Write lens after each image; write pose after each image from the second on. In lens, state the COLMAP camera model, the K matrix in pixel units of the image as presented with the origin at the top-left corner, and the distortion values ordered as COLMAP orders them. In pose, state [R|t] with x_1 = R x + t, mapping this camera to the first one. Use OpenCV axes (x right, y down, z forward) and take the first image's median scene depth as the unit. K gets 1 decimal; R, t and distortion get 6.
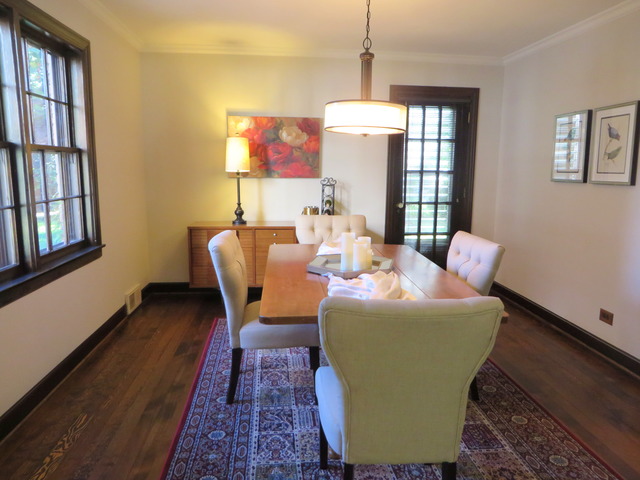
lens RADIAL K [[480.8, 0, 325.4], [0, 480.8, 241.9], [0, 0, 1]] dist [-0.008482, -0.005587]
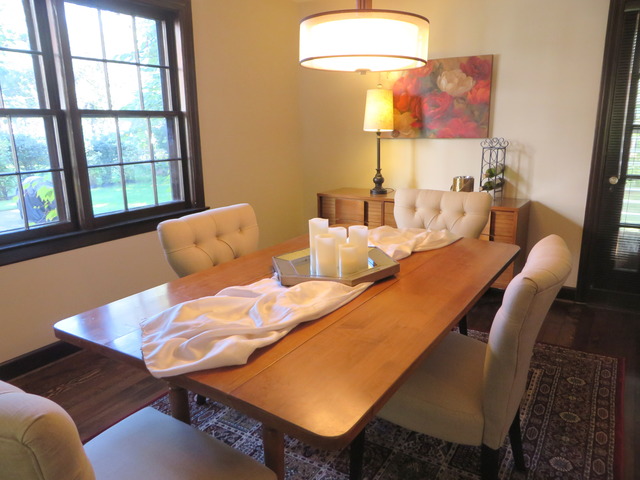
lens RADIAL K [[480.8, 0, 319.8], [0, 480.8, 238.5], [0, 0, 1]] dist [-0.008482, -0.005587]
pose [[0.782109, 0.118014, -0.611865, 0.264263], [-0.071894, 0.992435, 0.099520, -0.035498], [0.618981, -0.033846, 0.784677, 0.262574]]
